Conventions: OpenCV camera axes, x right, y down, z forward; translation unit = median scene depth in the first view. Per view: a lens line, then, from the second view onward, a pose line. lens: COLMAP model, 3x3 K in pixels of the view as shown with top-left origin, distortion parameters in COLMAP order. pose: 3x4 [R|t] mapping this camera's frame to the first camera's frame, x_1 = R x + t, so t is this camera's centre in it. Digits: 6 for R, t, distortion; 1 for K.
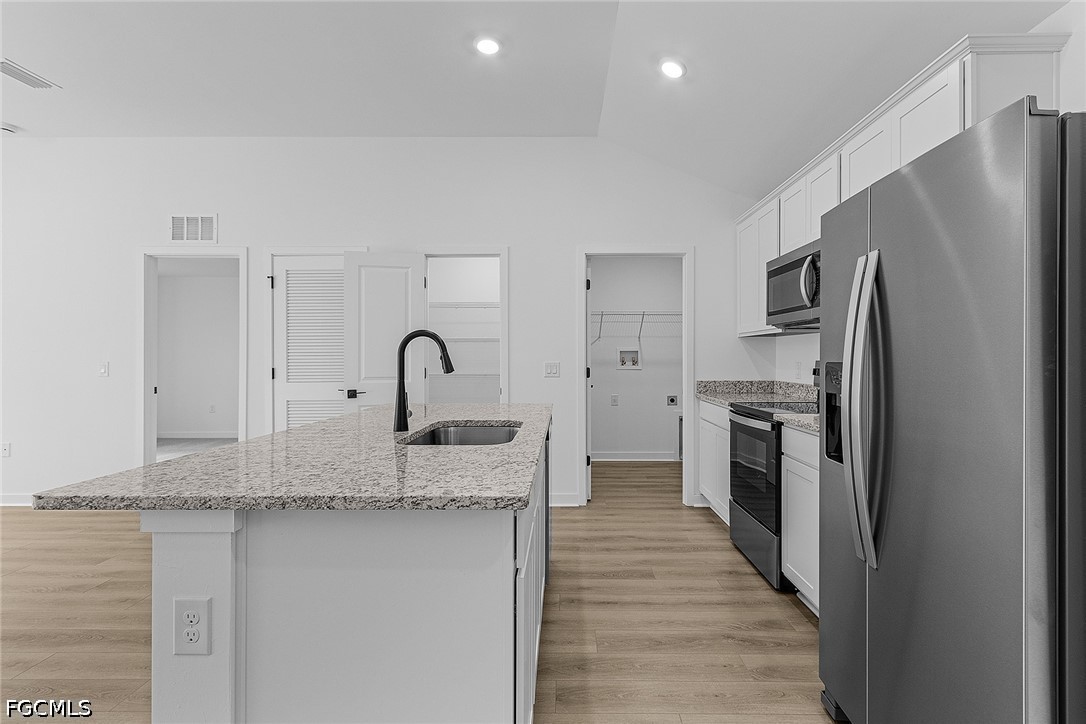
lens RADIAL K [[523.2, 0, 554.2], [0, 523.2, 359.3], [0, 0, 1]] dist [0.002933, 0.000288]
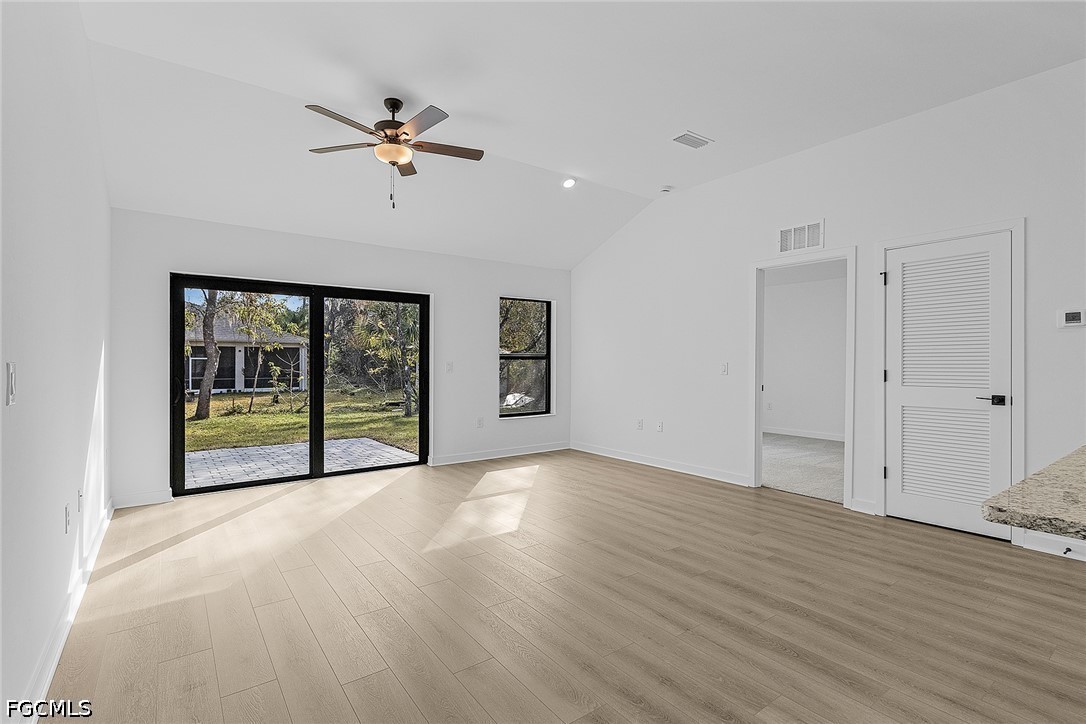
lens RADIAL K [[503.2, 0, 540.1], [0, 503.2, 363.4], [0, 0, 1]] dist [0.004572, 0.000060]
pose [[0.603272, 0.006666, -0.797508, -0.212990], [-0.003964, 0.999978, 0.005360, 0.002728], [0.797526, -0.000072, 0.603285, -0.043110]]
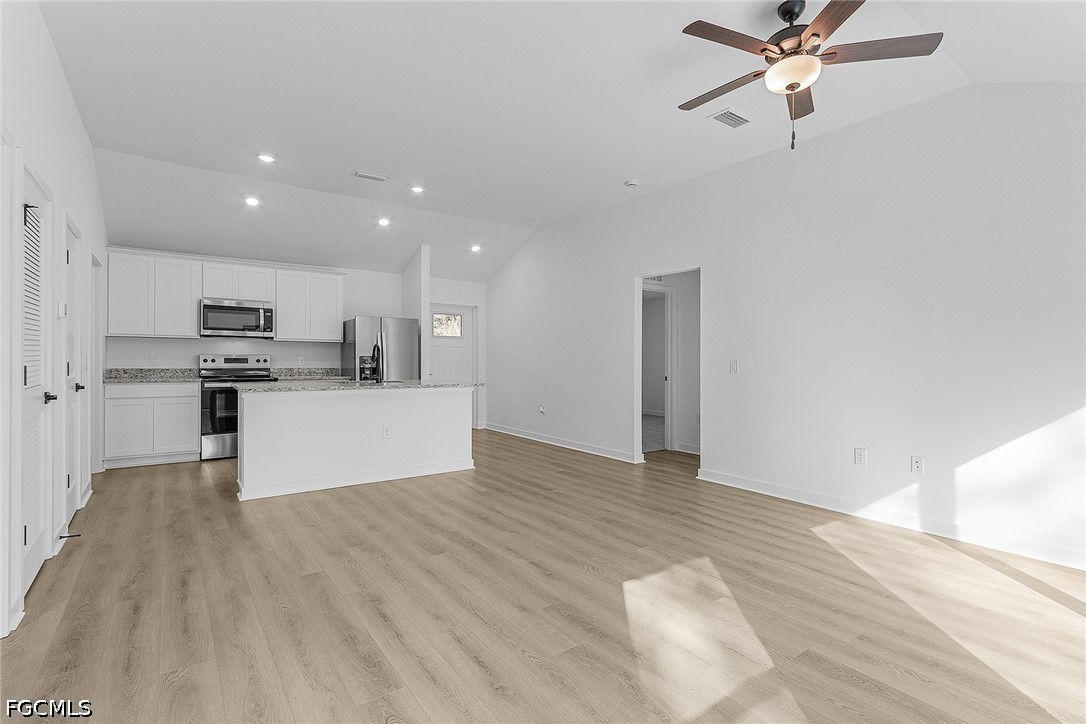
lens RADIAL K [[503.2, 0, 540.1], [0, 503.2, 363.4], [0, 0, 1]] dist [0.004572, 0.000060]
pose [[-0.595650, -0.013898, 0.803124, -1.455651], [-0.008881, 0.999903, 0.010717, 0.002934], [-0.803195, -0.000749, -0.595716, 0.973605]]
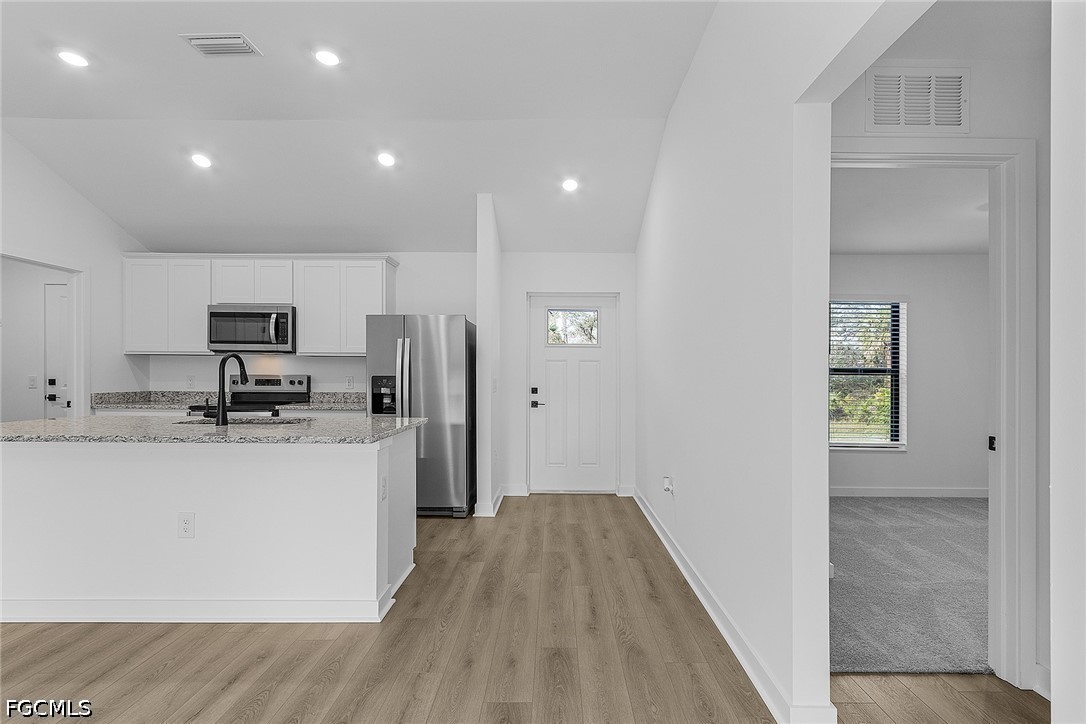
lens RADIAL K [[513.3, 0, 552.9], [0, 513.3, 376.7], [0, 0, 1]] dist [0.005048, 0.000528]
pose [[-0.009667, -0.000994, 0.999953, -0.879938], [-0.005622, 0.999984, 0.000939, 0.000787], [-0.999937, -0.005612, -0.009672, 0.074571]]
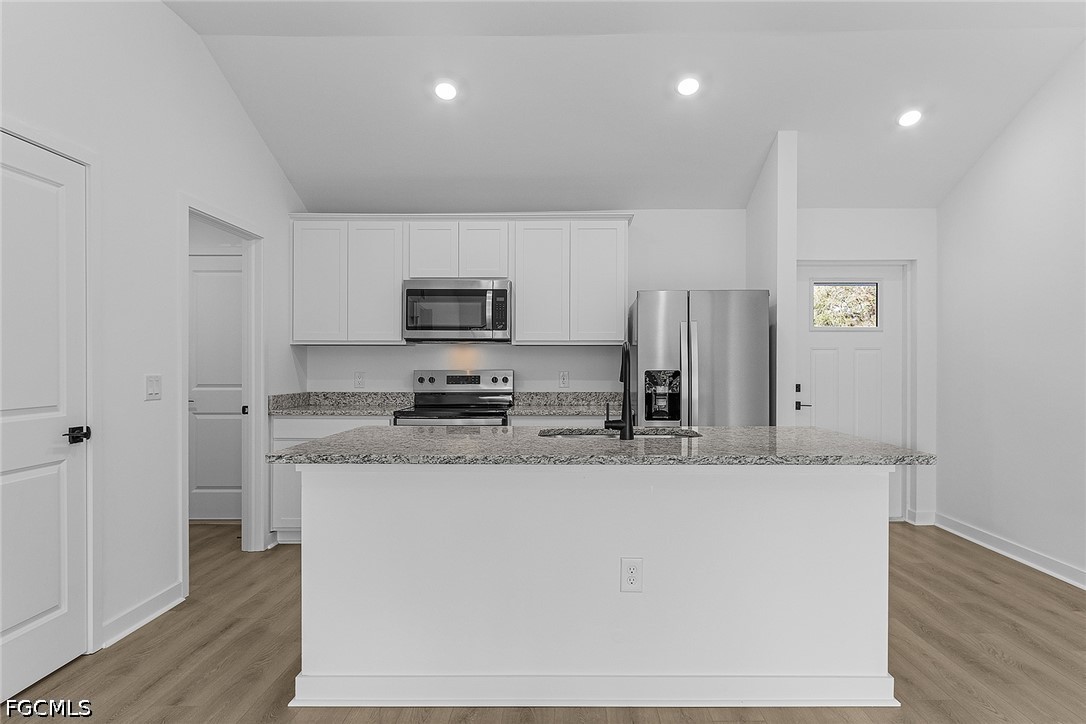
lens RADIAL K [[640.5, 0, 560.5], [0, 640.5, 369.1], [0, 0, 1]] dist [0.001782, 0.000778]
pose [[-0.004200, -0.001431, 0.999990, -0.823249], [0.001424, 0.999998, 0.001437, -0.002042], [-0.999990, 0.001430, -0.004198, 0.604733]]
